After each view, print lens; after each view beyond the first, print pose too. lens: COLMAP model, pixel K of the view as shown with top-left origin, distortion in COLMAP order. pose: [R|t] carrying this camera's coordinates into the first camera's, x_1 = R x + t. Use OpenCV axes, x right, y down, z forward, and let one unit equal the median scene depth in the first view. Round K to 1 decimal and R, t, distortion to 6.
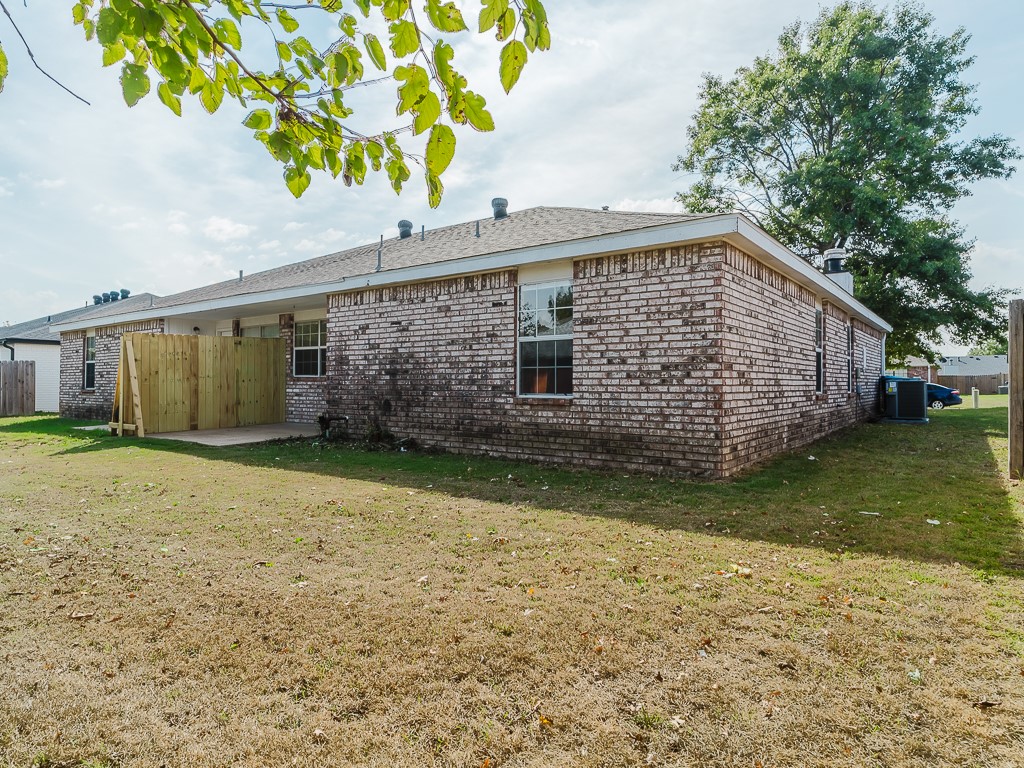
lens RADIAL K [[601.9, 0, 480.6], [0, 601.9, 390.3], [0, 0, 1]] dist [-0.004530, -0.000817]
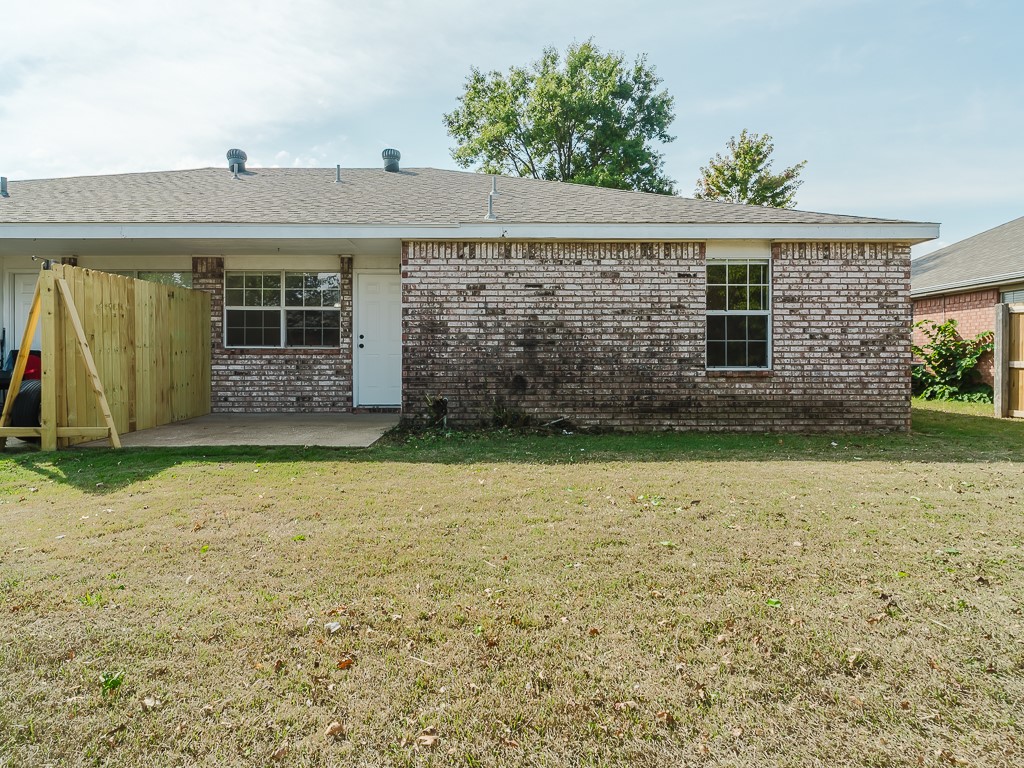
lens RADIAL K [[601.9, 0, 511.0], [0, 601.9, 376.1], [0, 0, 1]] dist [-0.004530, -0.000817]
pose [[0.790173, -0.015856, 0.612678, -0.797664], [0.007471, 0.999840, 0.016239, 0.002595], [-0.612838, -0.008254, 0.790165, 0.399189]]
